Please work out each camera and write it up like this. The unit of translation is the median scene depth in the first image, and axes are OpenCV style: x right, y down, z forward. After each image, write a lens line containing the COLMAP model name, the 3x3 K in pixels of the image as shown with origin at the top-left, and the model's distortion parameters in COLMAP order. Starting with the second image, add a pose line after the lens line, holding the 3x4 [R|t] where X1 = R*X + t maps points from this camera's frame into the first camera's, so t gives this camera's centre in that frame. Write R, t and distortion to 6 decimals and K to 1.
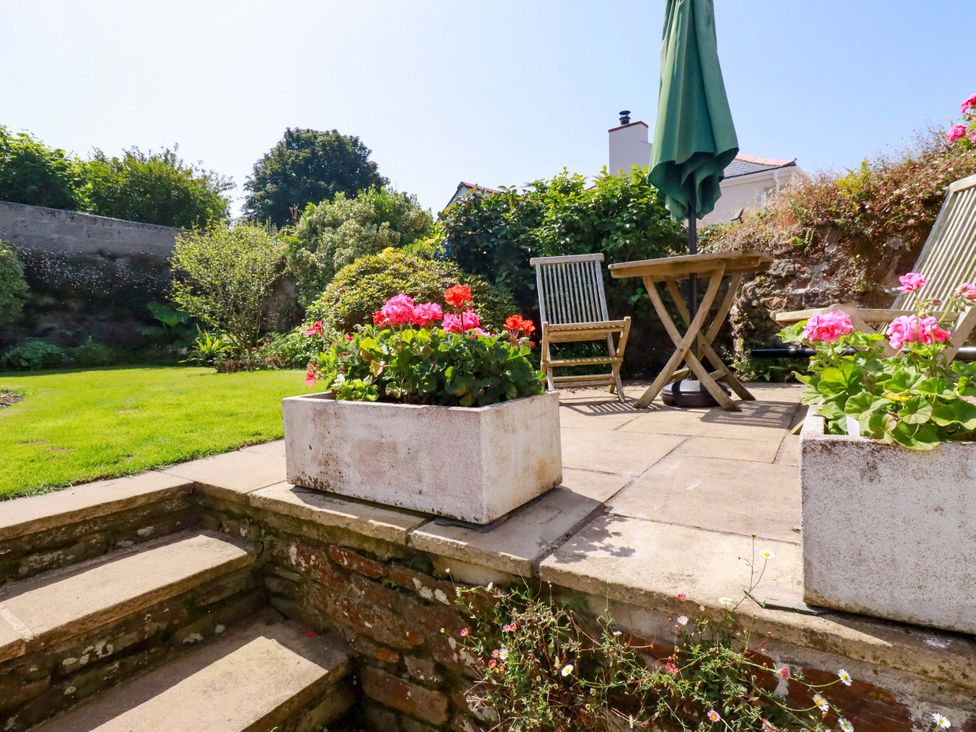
lens RADIAL K [[522.8, 0, 485.3], [0, 522.8, 361.8], [0, 0, 1]] dist [0.002250, -0.017239]
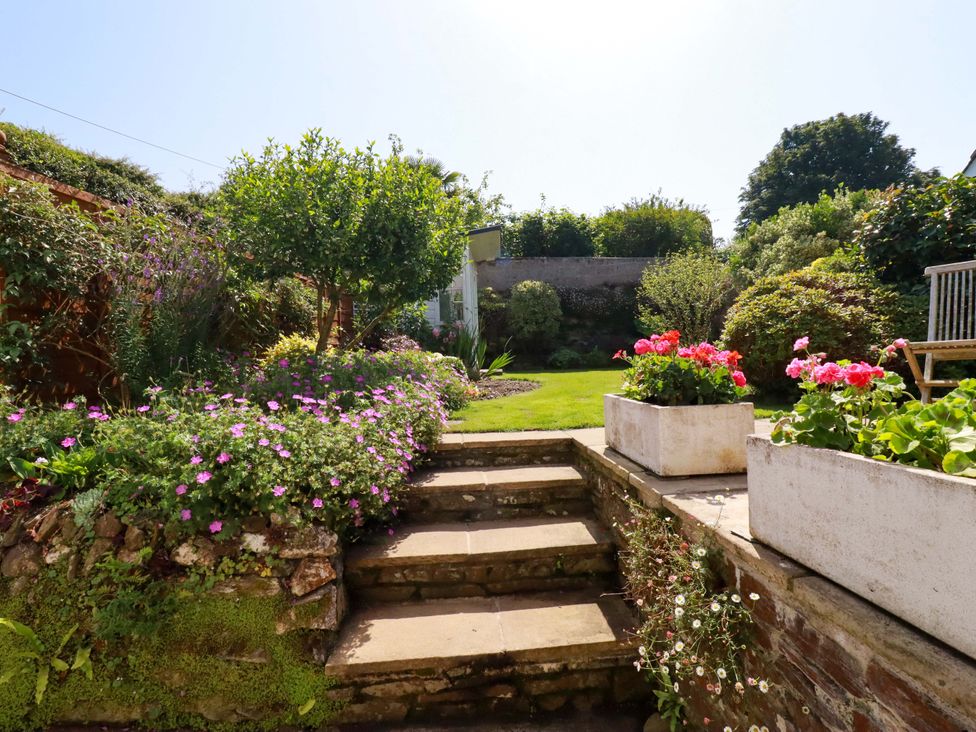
lens RADIAL K [[522.8, 0, 485.3], [0, 522.8, 361.8], [0, 0, 1]] dist [0.002250, -0.017239]
pose [[0.606581, 0.021988, -0.794718, 0.182481], [-0.025762, 0.999636, 0.007995, -0.010301], [0.794604, 0.015624, 0.606926, -0.088596]]
